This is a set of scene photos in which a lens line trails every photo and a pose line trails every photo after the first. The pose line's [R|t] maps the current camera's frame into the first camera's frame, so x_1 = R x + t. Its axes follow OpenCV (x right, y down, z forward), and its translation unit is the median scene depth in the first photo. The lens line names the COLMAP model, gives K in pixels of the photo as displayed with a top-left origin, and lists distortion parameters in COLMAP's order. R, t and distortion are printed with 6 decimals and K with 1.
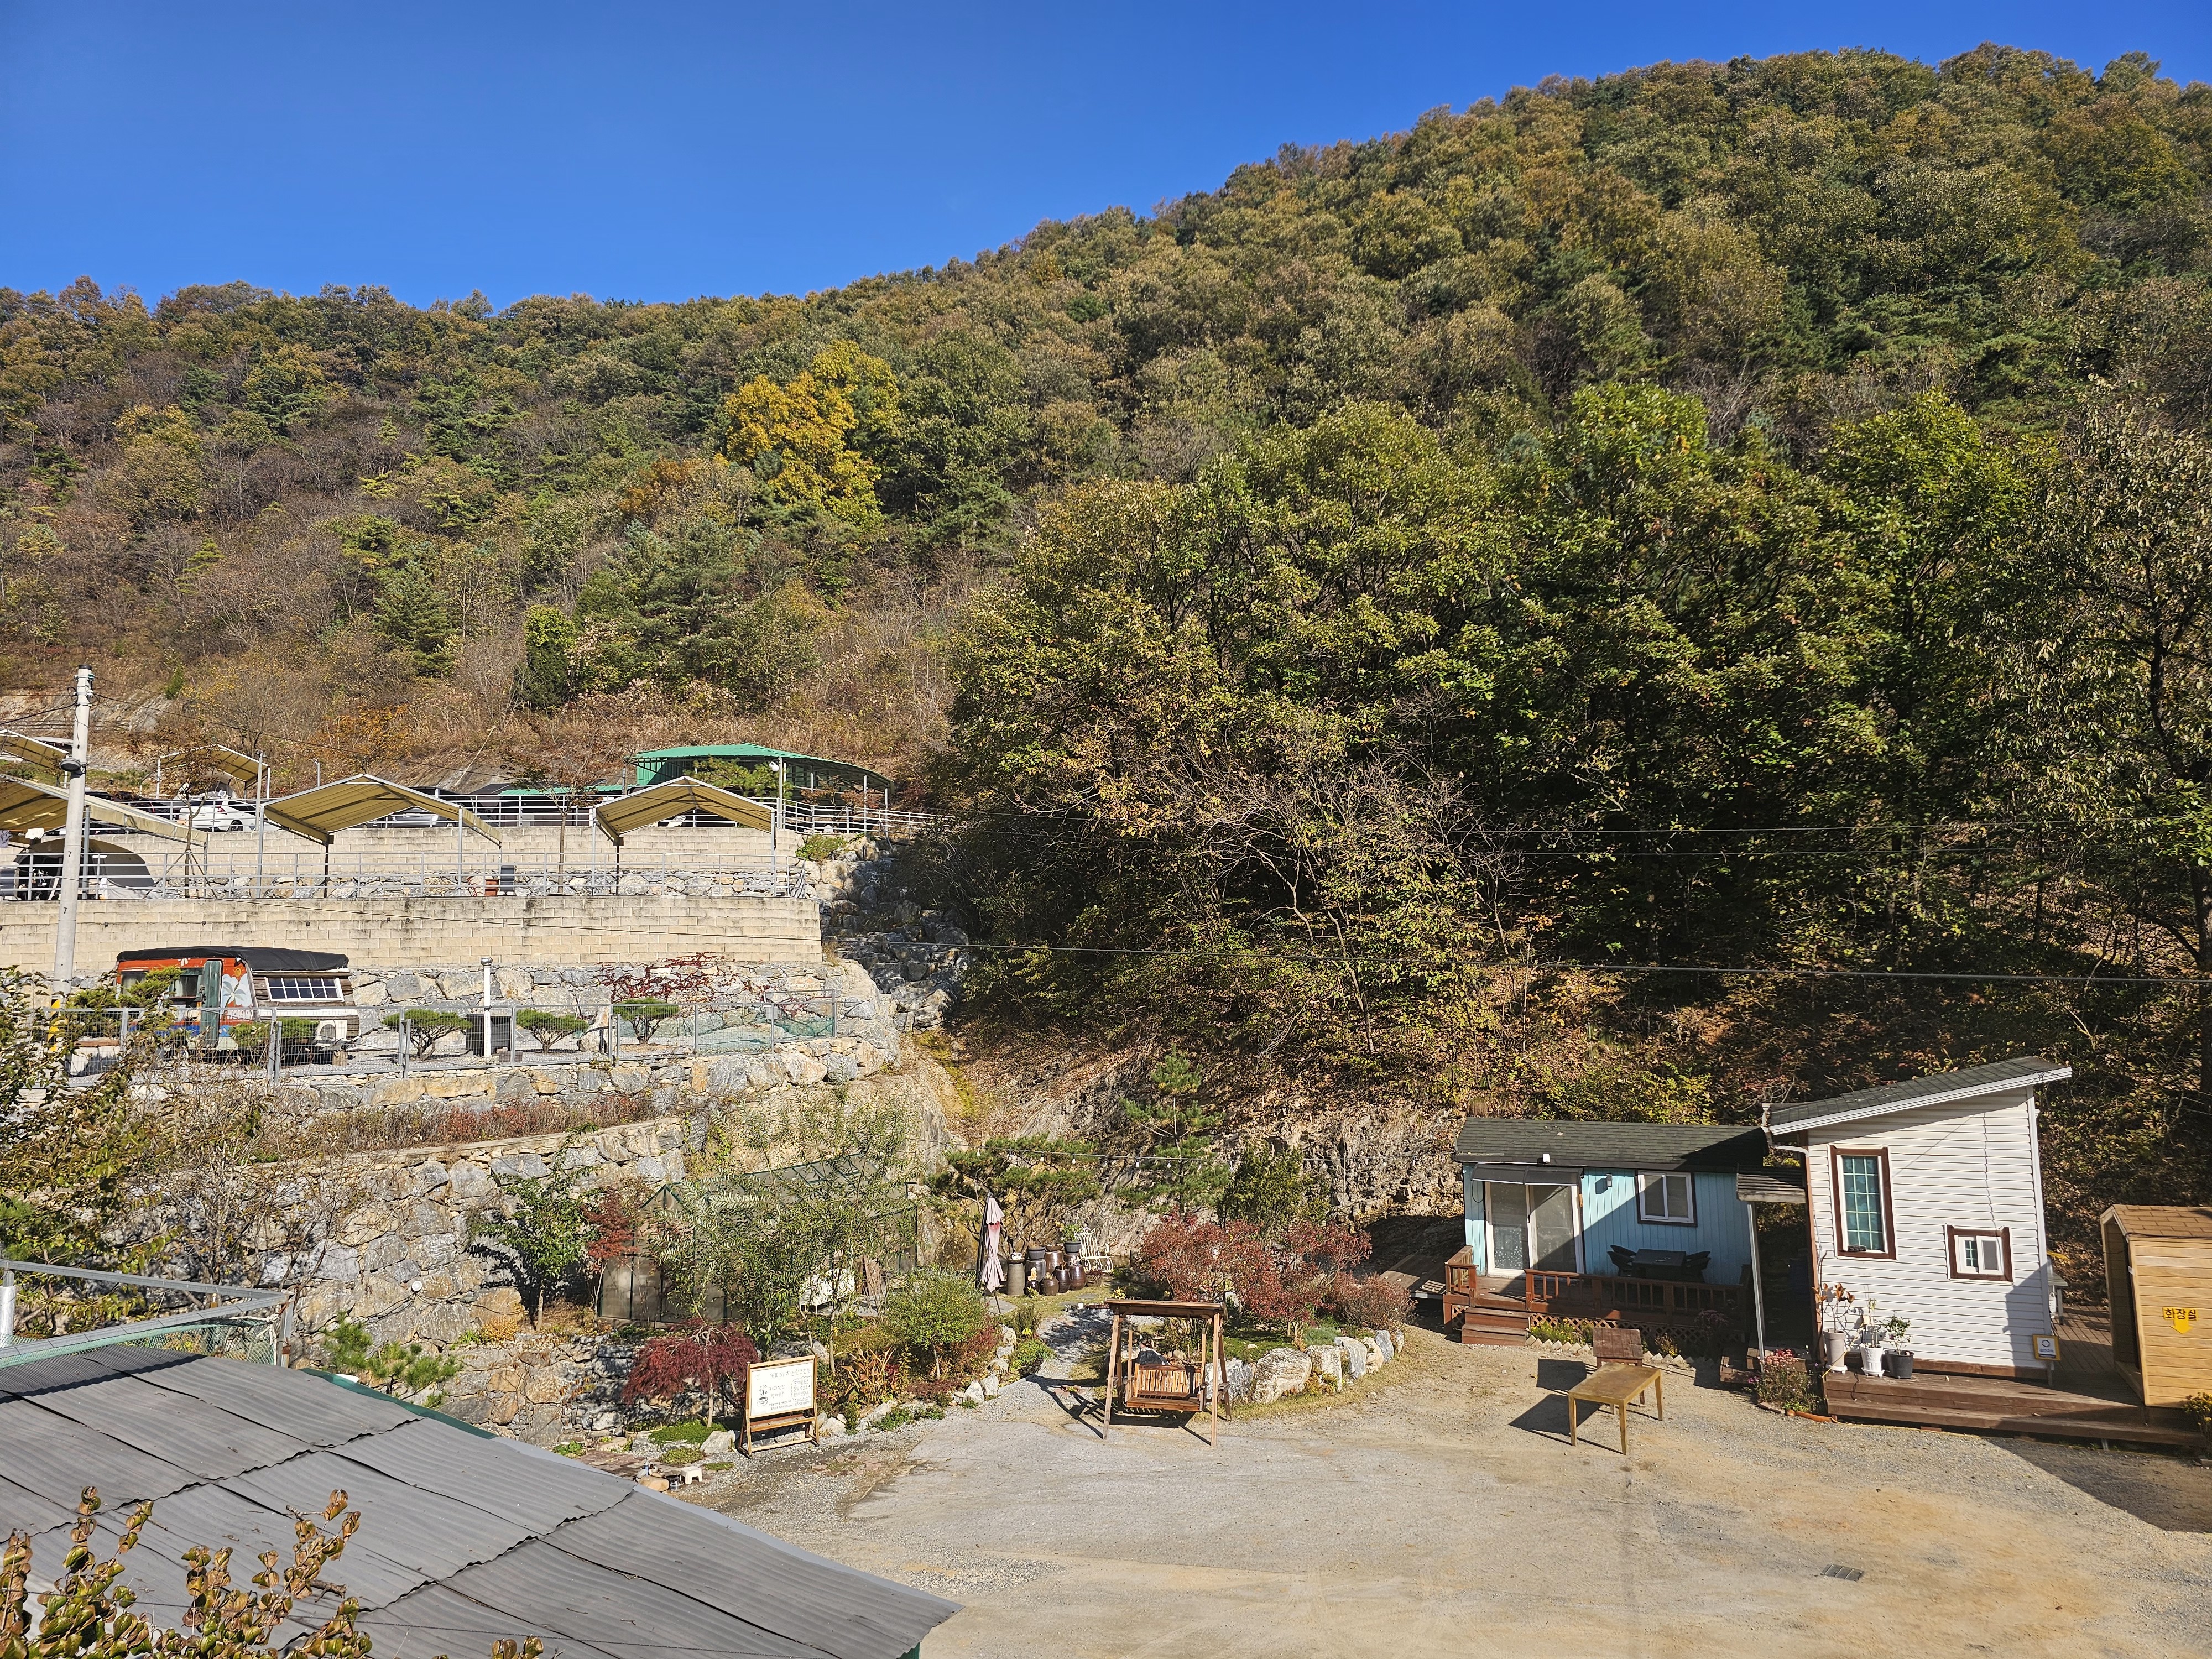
lens RADIAL K [[1484.7, 0, 1103.2], [0, 1484.7, 847.2], [0, 0, 1]] dist [0.075559, -0.068805]
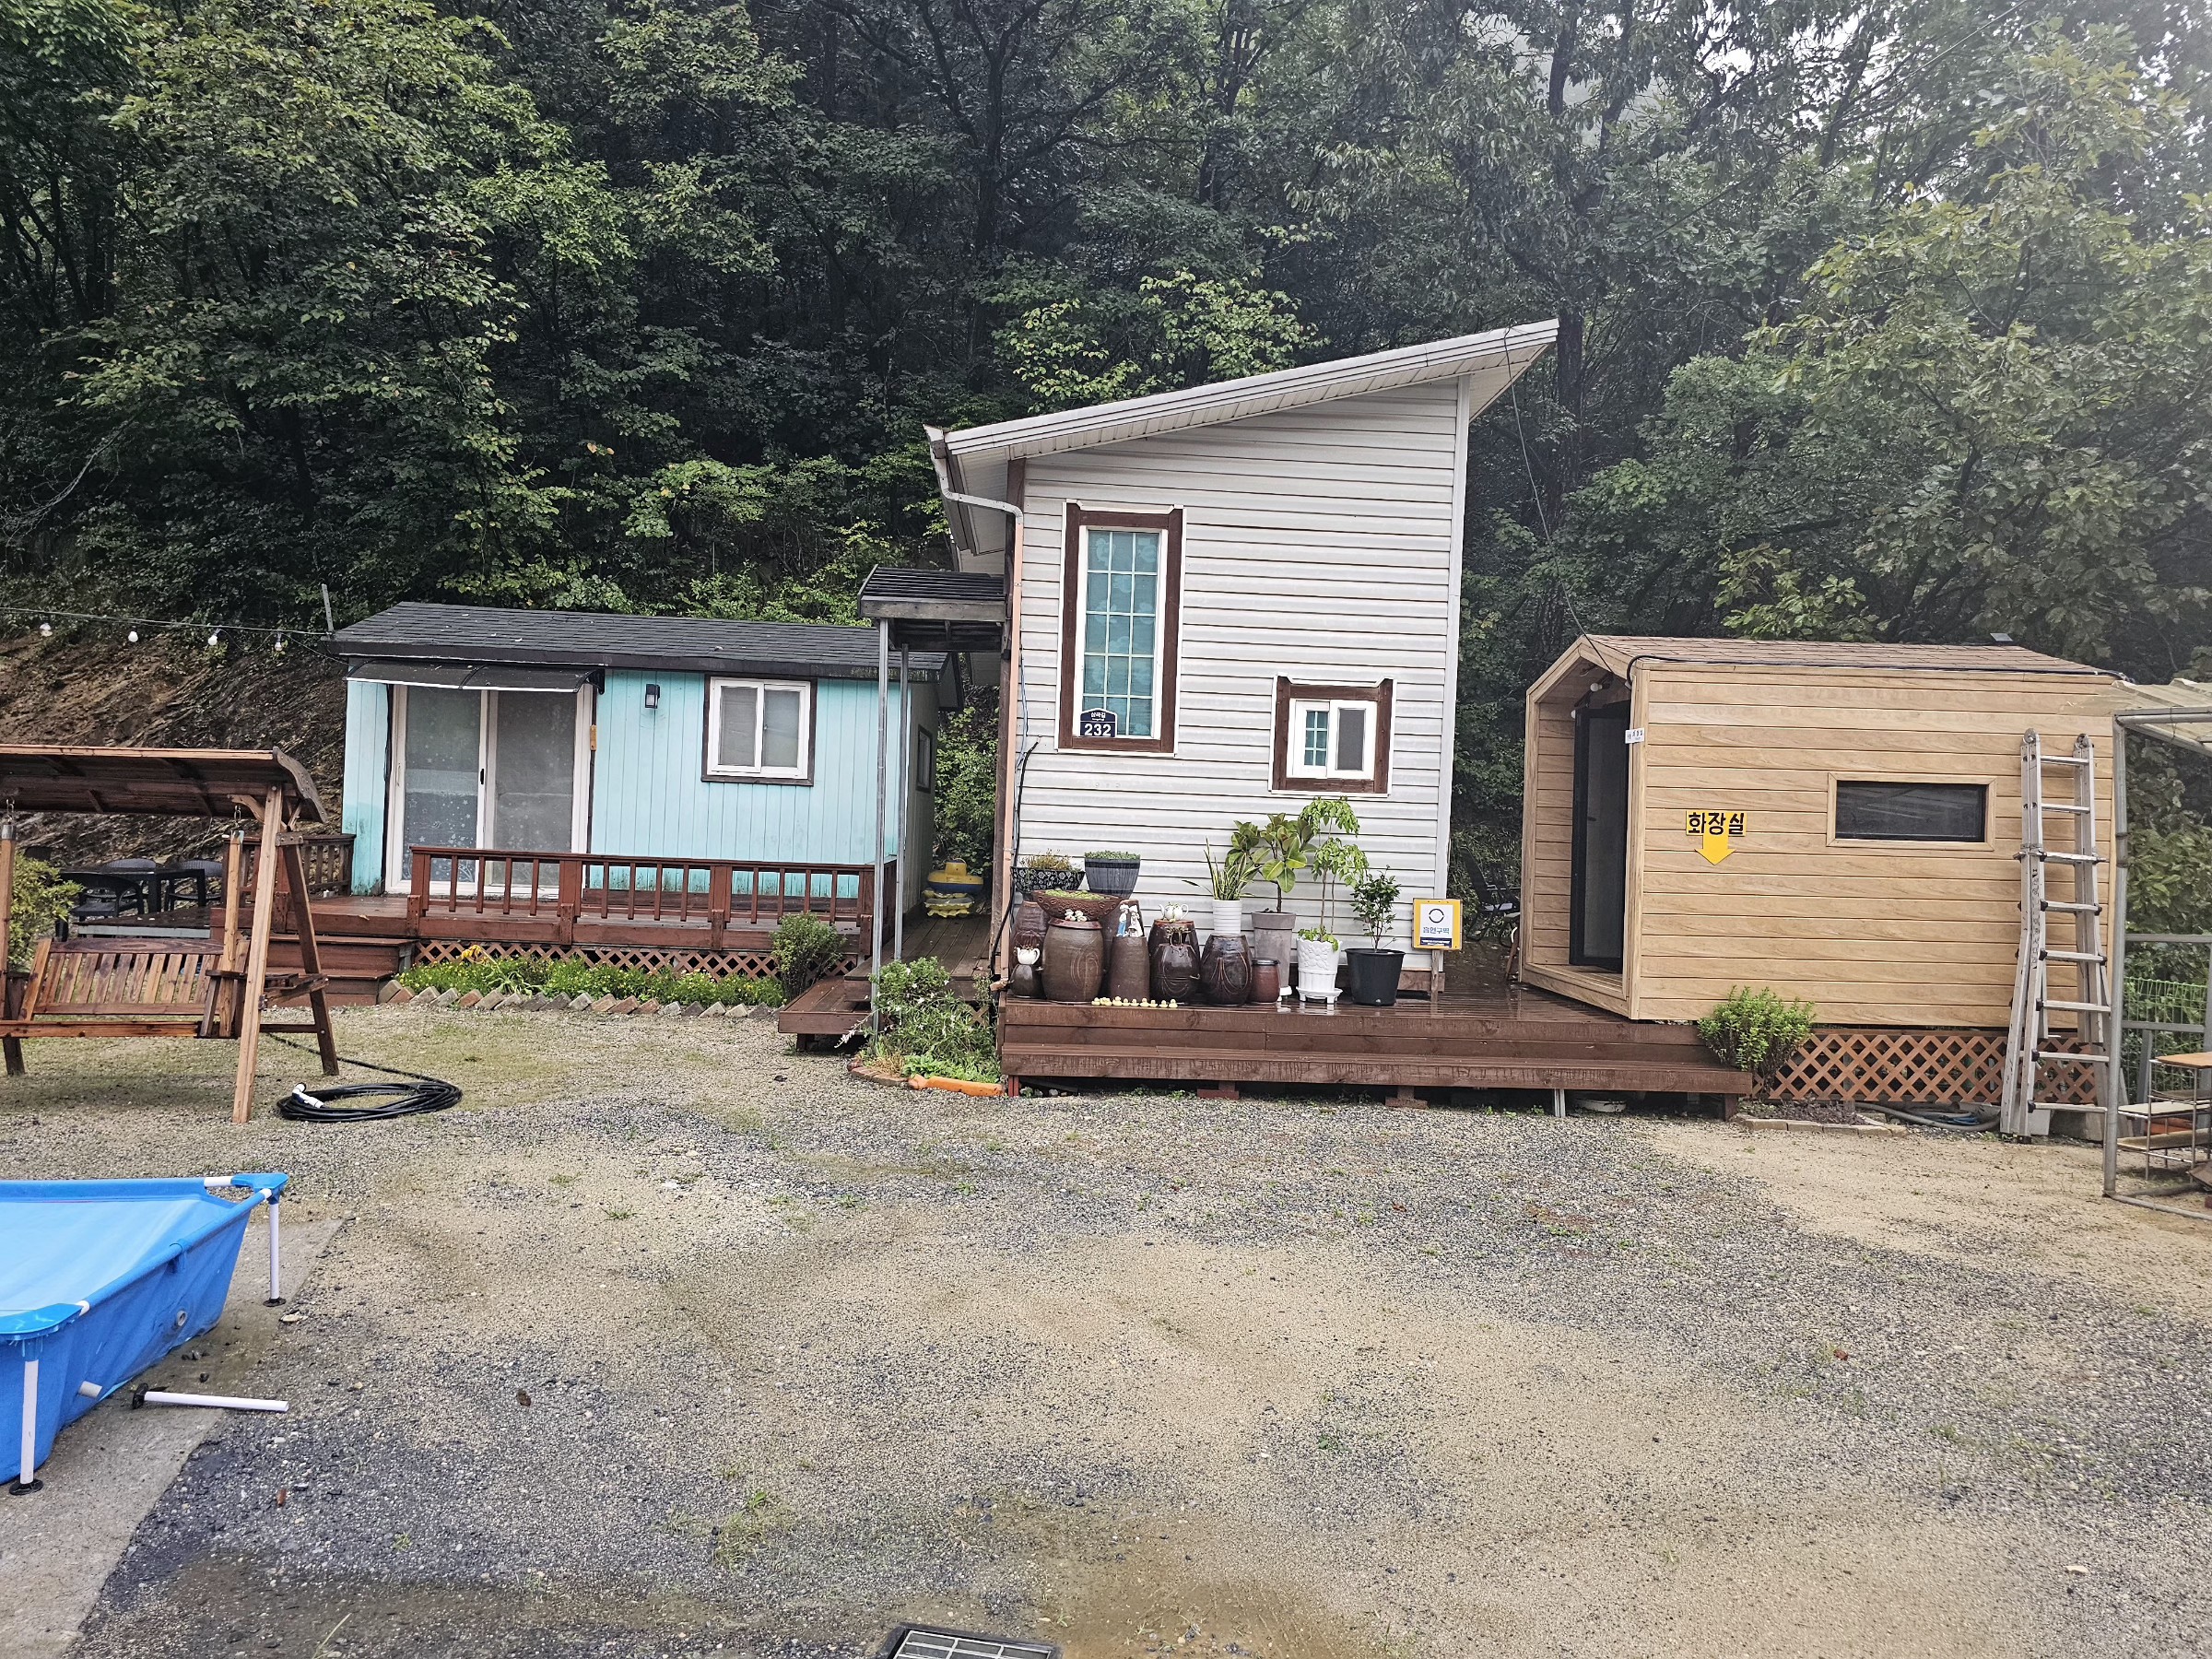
lens RADIAL K [[1484.7, 0, 1103.2], [0, 1484.7, 847.2], [0, 0, 1]] dist [0.075559, -0.068805]
pose [[0.887510, 0.045345, 0.458551, 0.302225], [-0.094401, 0.991931, 0.084621, 0.264679], [-0.451014, -0.118390, 0.884630, 0.610380]]
